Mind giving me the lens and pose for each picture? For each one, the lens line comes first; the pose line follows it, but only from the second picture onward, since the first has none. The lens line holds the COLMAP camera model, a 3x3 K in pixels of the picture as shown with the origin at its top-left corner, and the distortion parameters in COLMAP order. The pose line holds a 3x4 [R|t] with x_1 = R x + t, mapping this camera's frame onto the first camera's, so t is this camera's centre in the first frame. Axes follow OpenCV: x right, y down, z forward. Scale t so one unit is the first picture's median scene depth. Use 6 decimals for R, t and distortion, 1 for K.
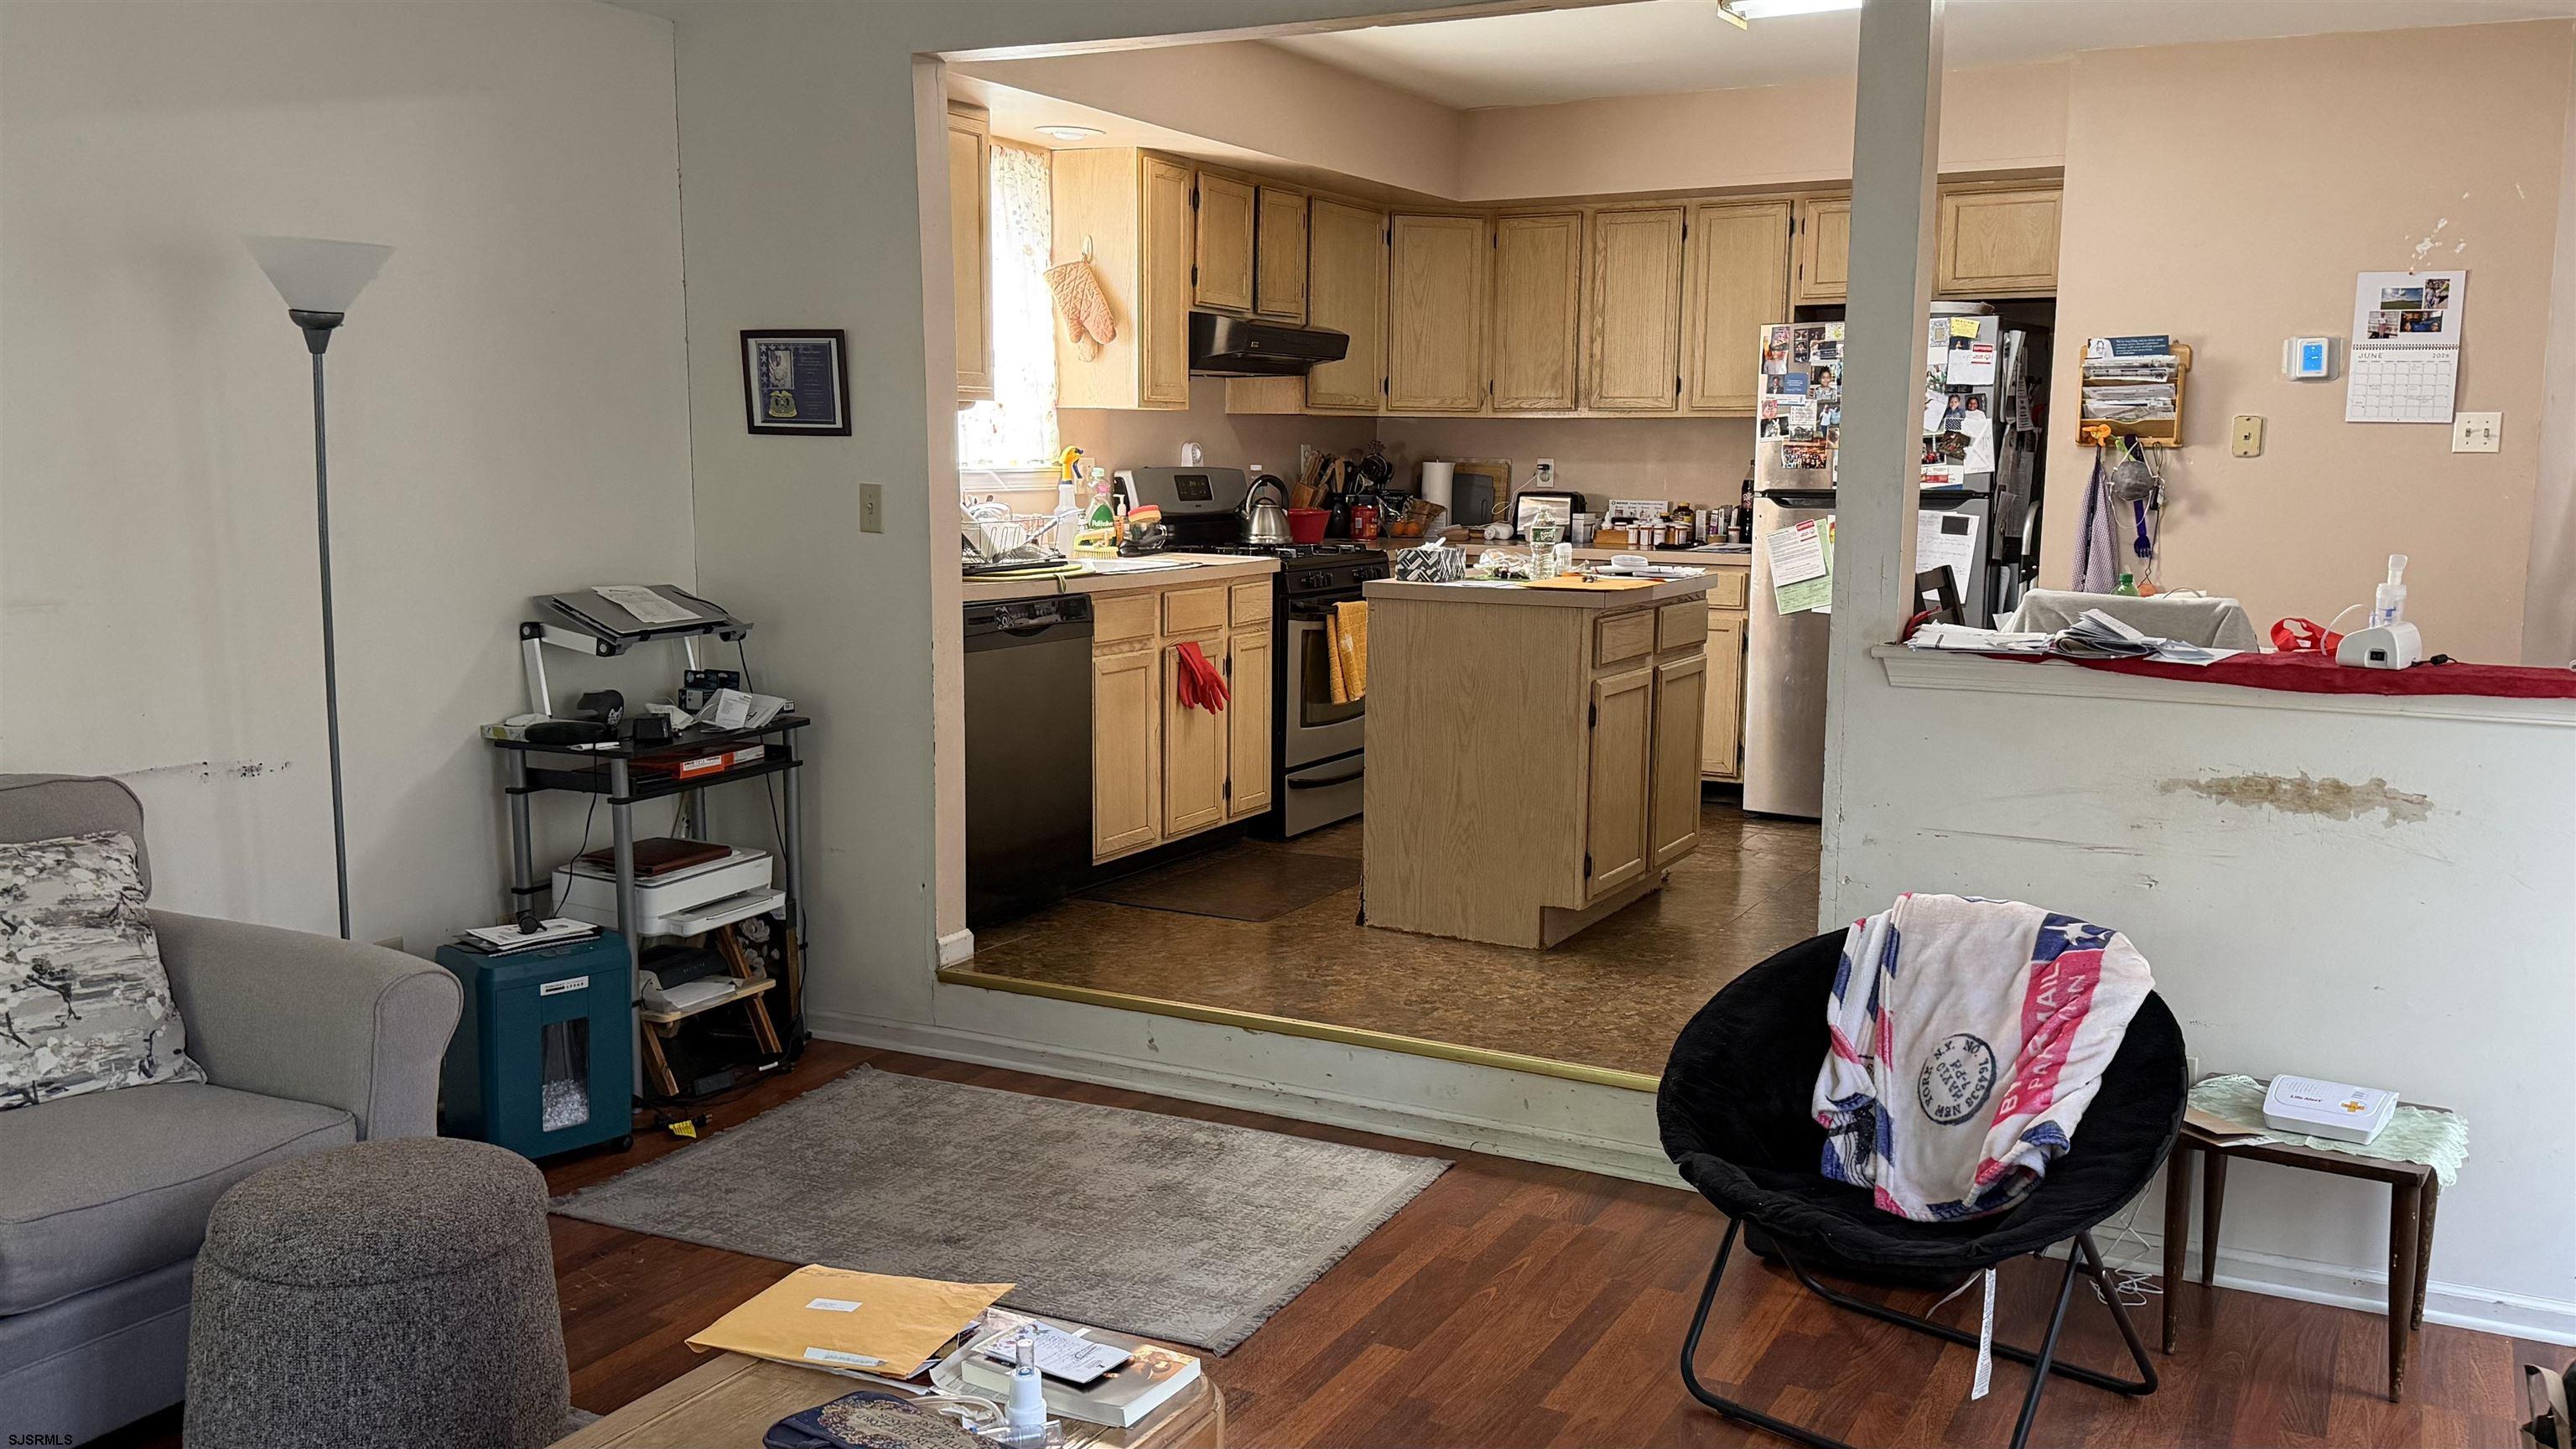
lens RADIAL K [[2111.1, 0, 1284.7], [0, 2111.1, 734.3], [0, 0, 1]] dist [0.071076, -0.108888]
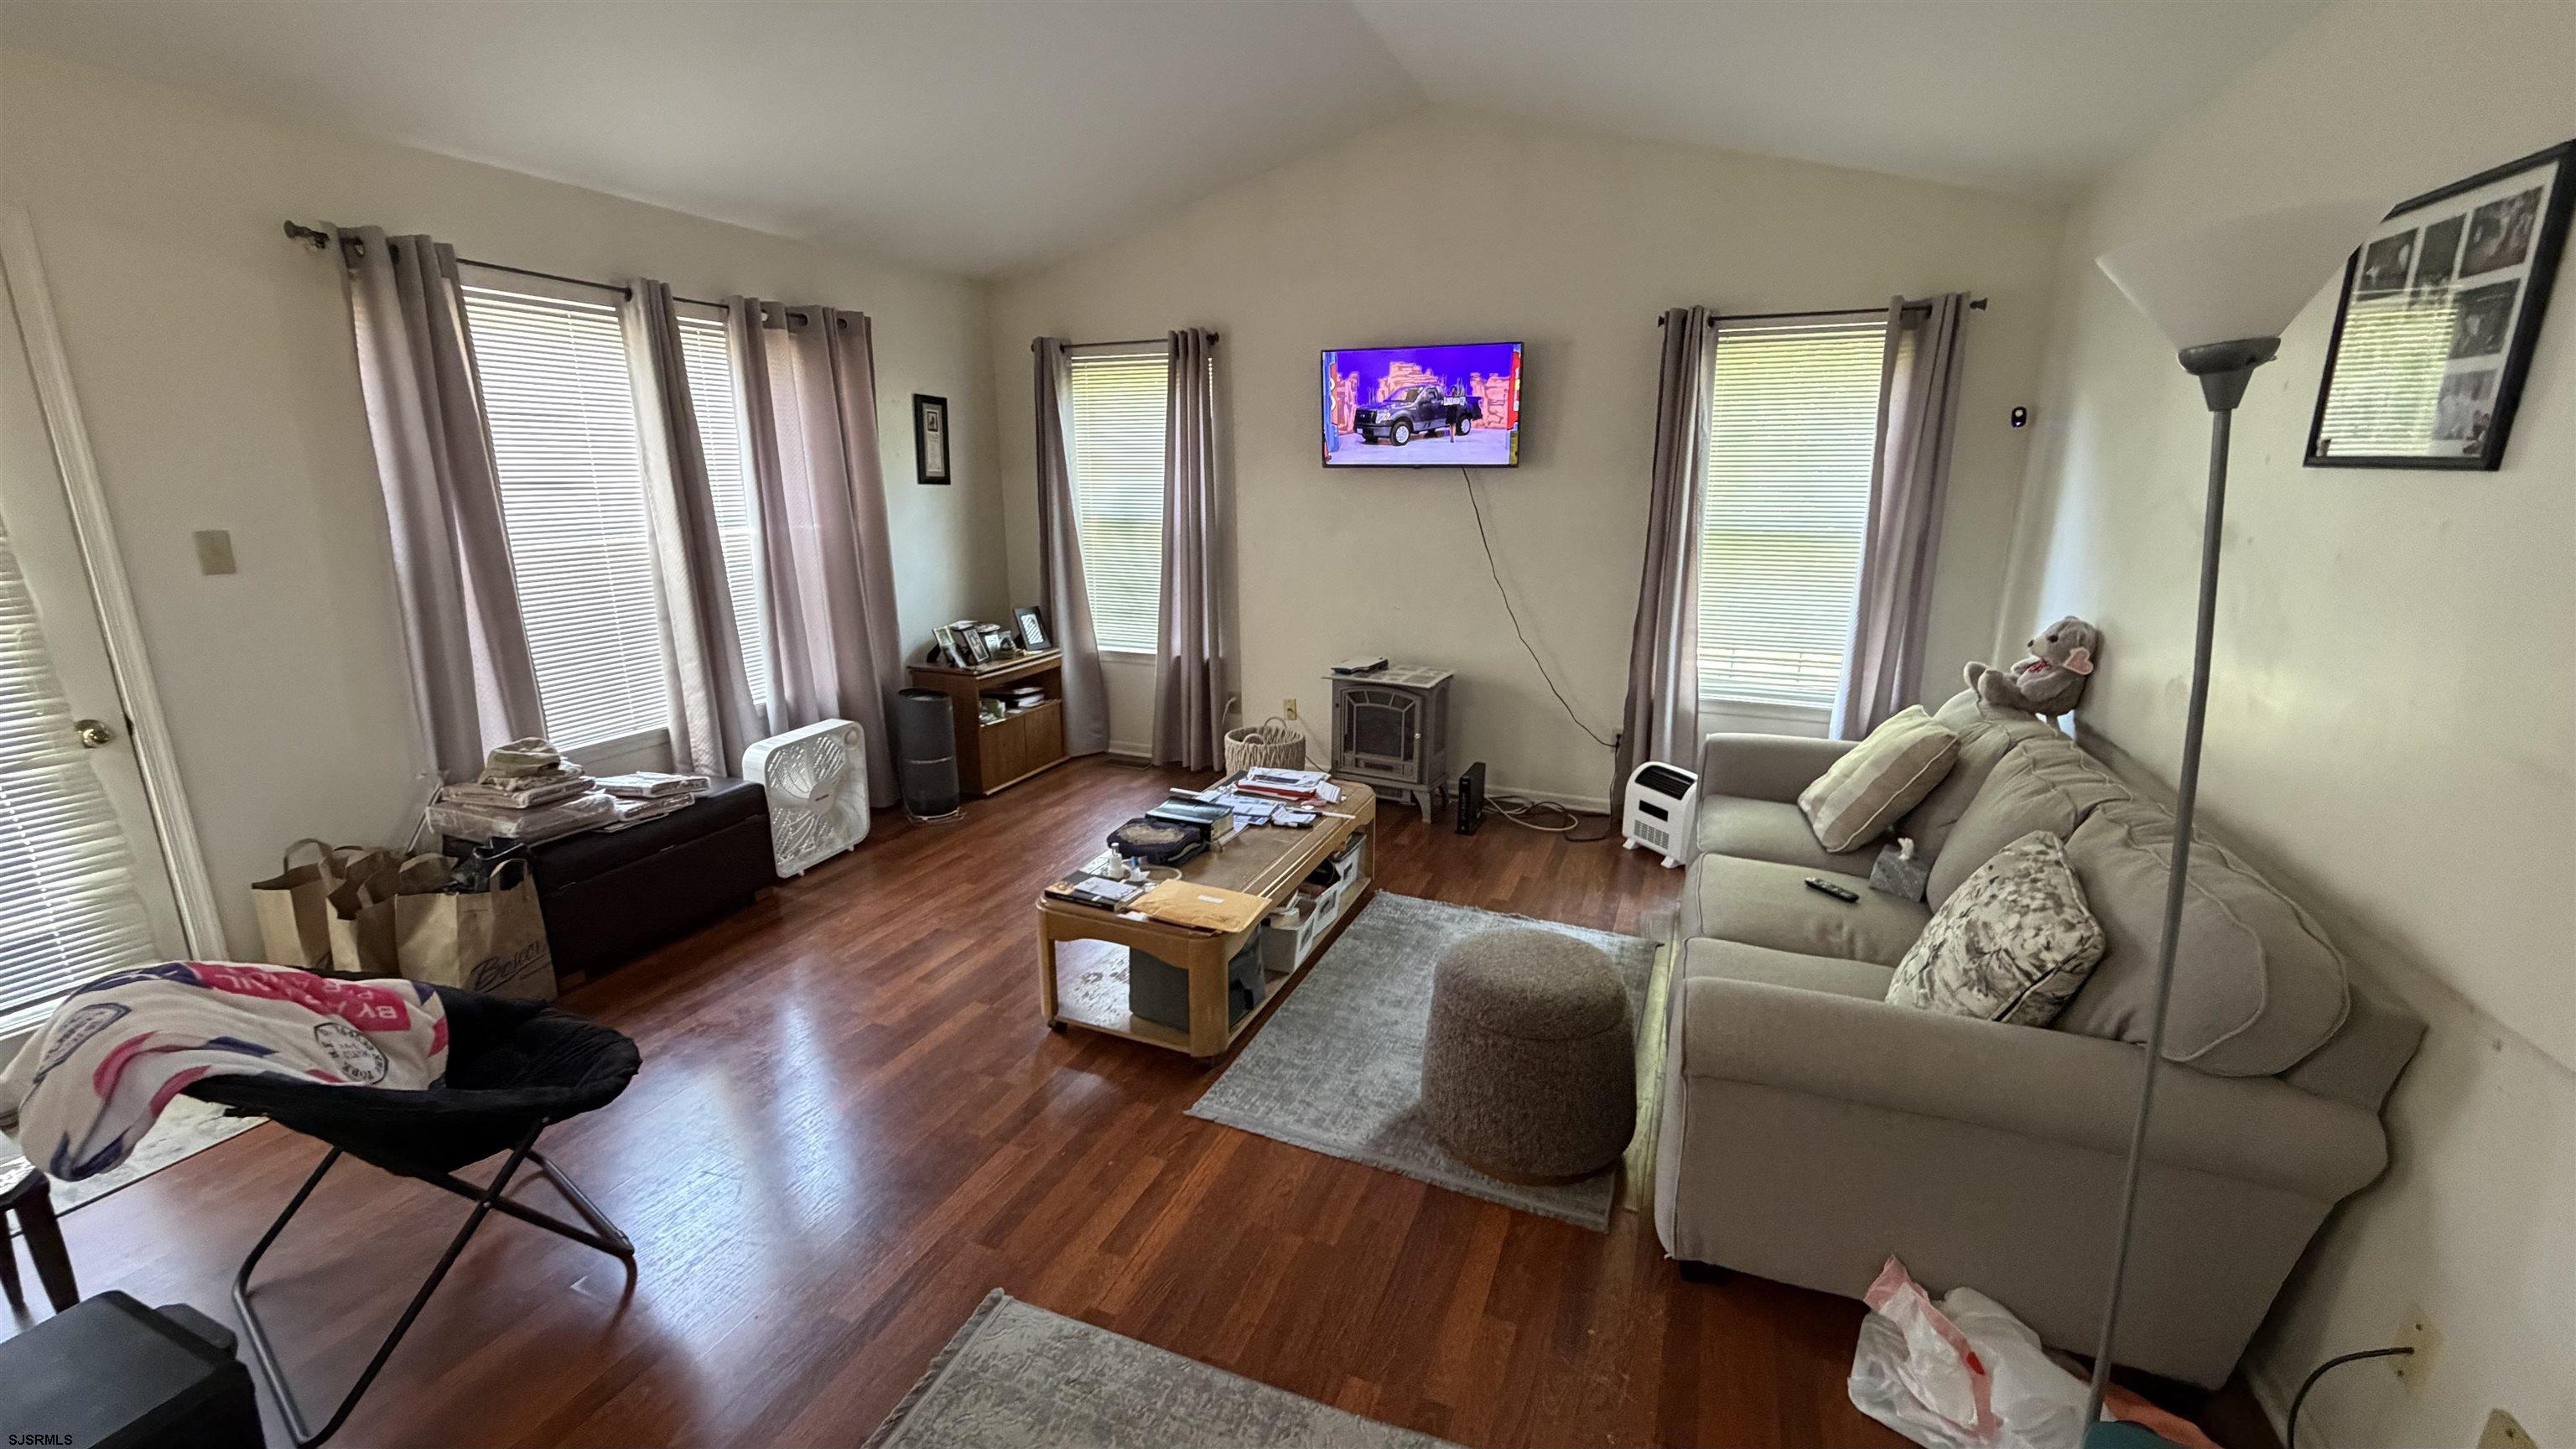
lens RADIAL K [[1026.1, 0, 1300.1], [0, 1026.1, 716.1], [0, 0, 1]] dist [-0.006856, 0.001155]
pose [[-0.993949, 0.018023, -0.108358, -0.100948], [-0.022920, 0.930705, 0.365051, -0.152497], [0.107429, 0.365325, -0.924660, 0.991165]]
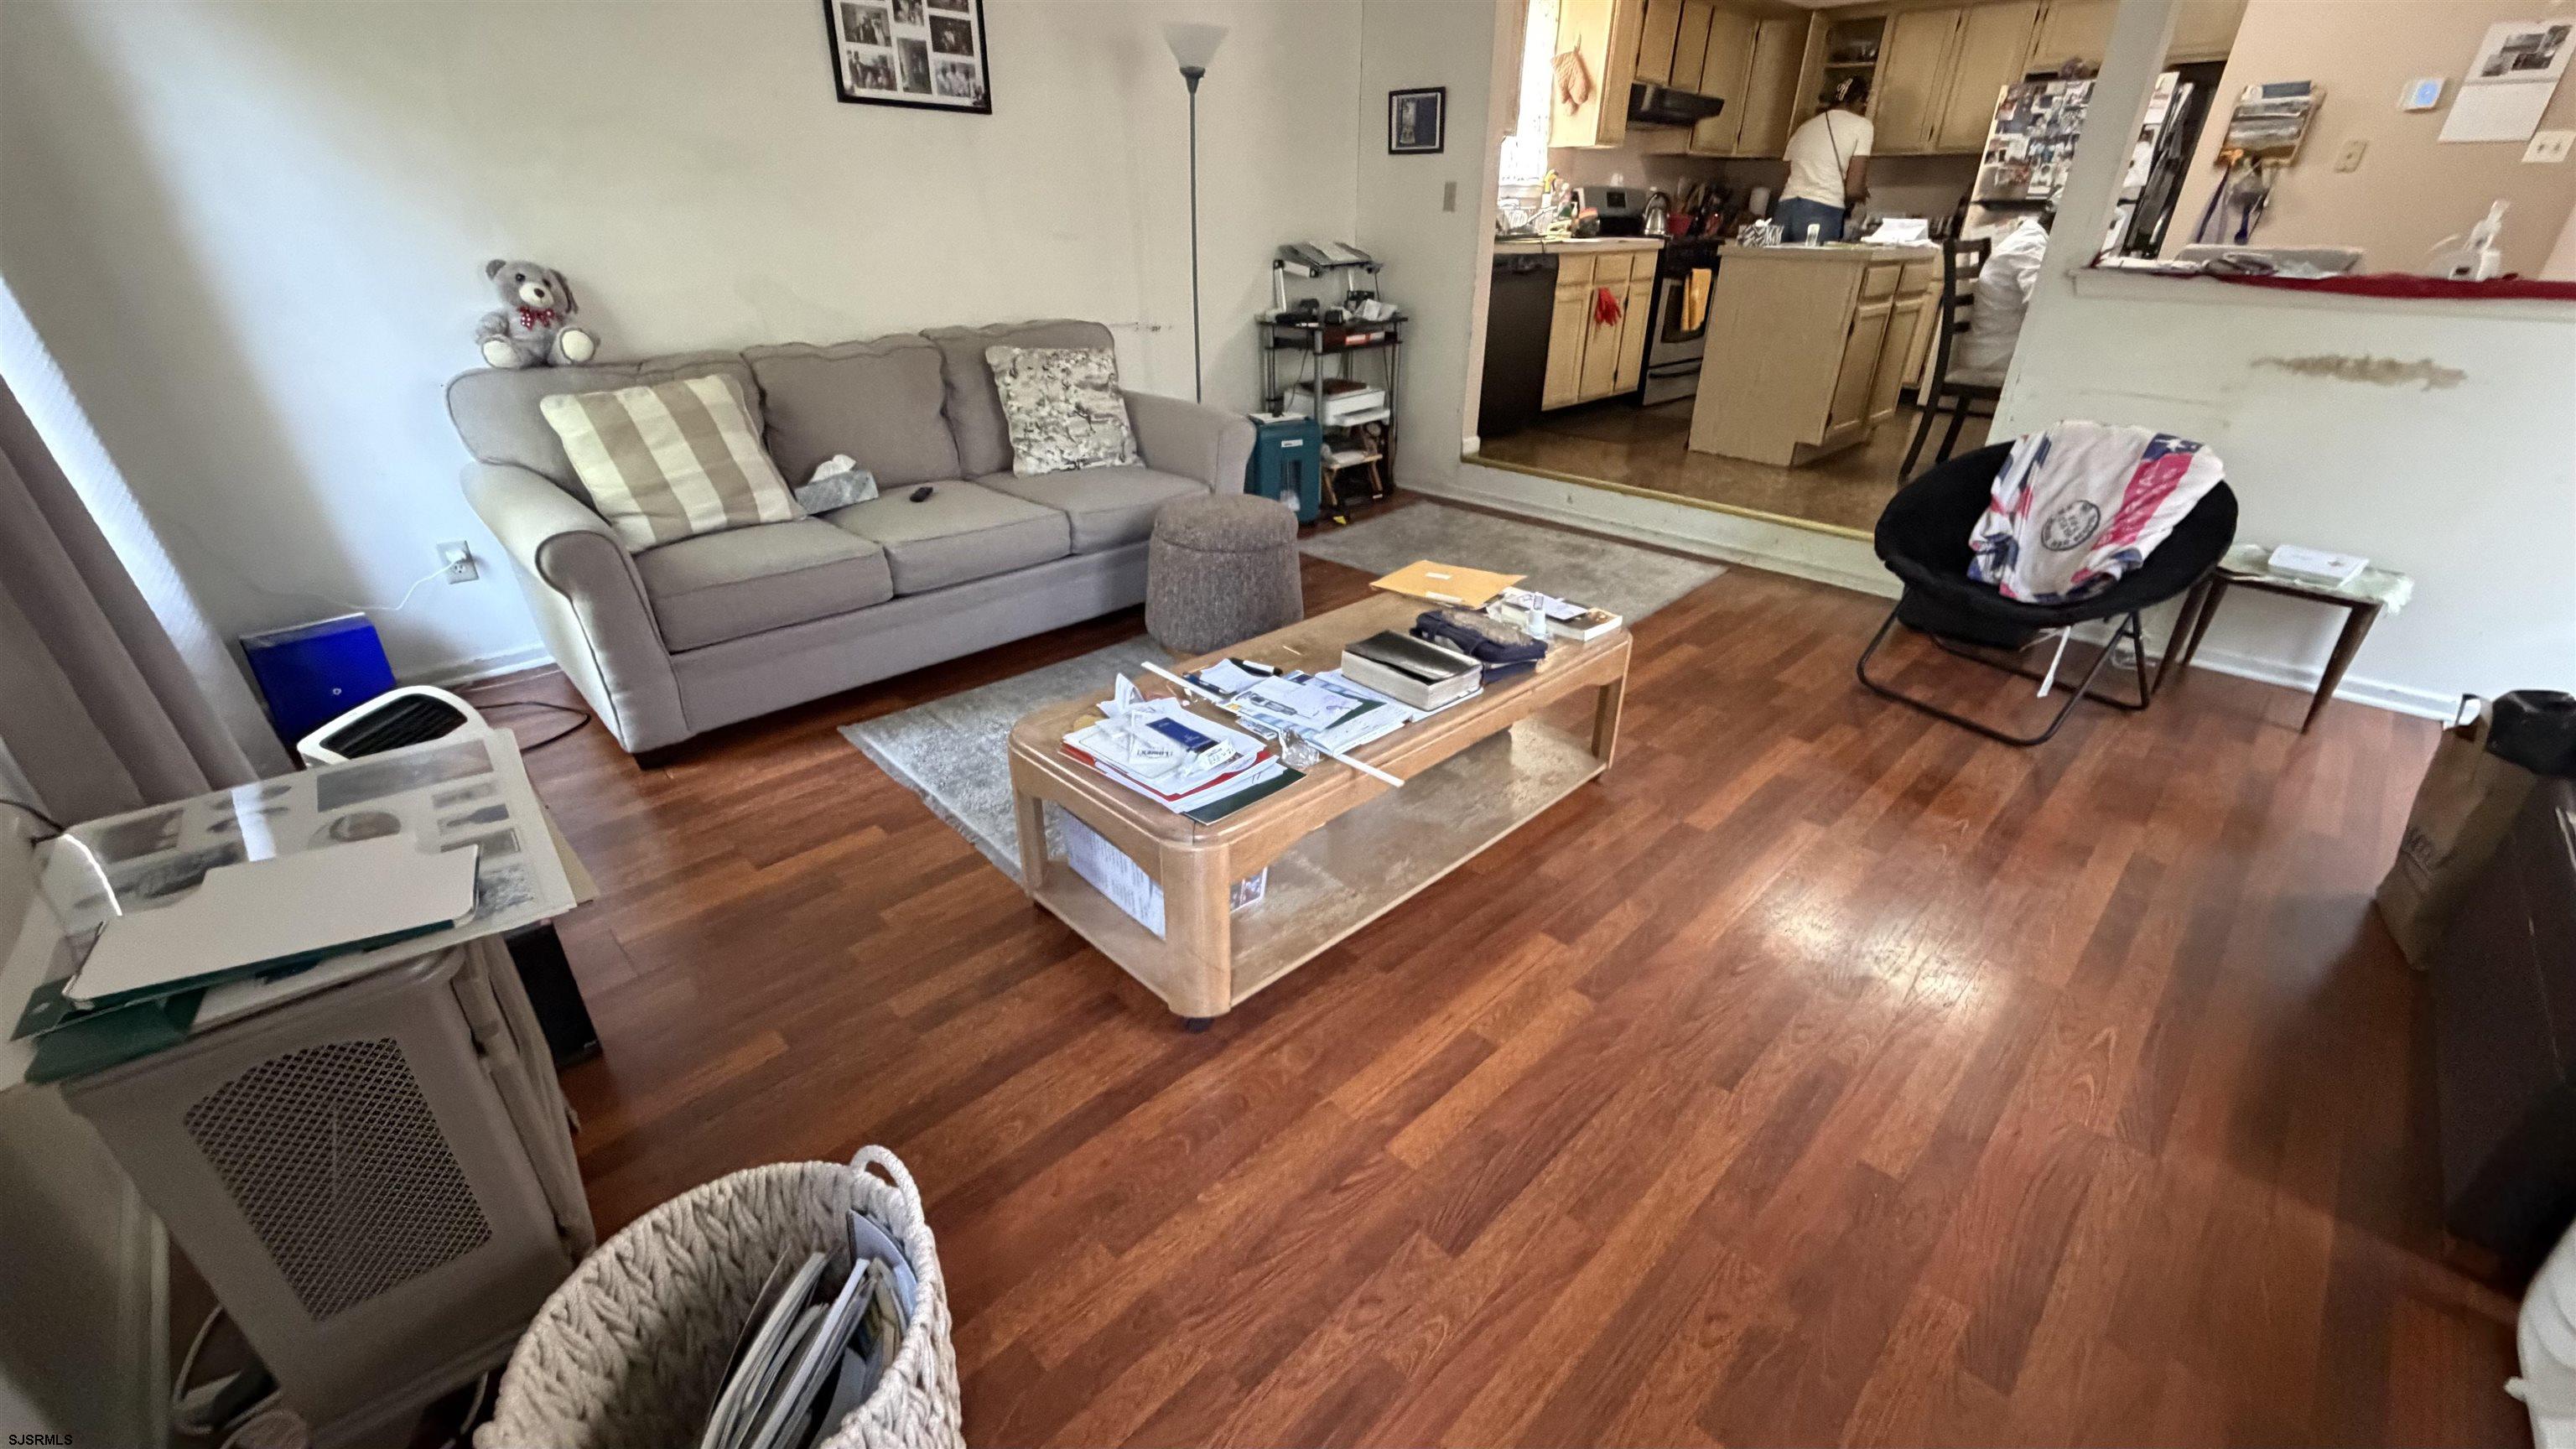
lens RADIAL K [[1026.1, 0, 1286.8], [0, 1026.1, 717.2], [0, 0, 1]] dist [-0.006856, 0.001155]
pose [[0.954937, 0.128993, -0.267312, -0.035566], [-0.036368, 0.944688, 0.325948, 0.040454], [0.294571, -0.301538, 0.906809, 0.002783]]
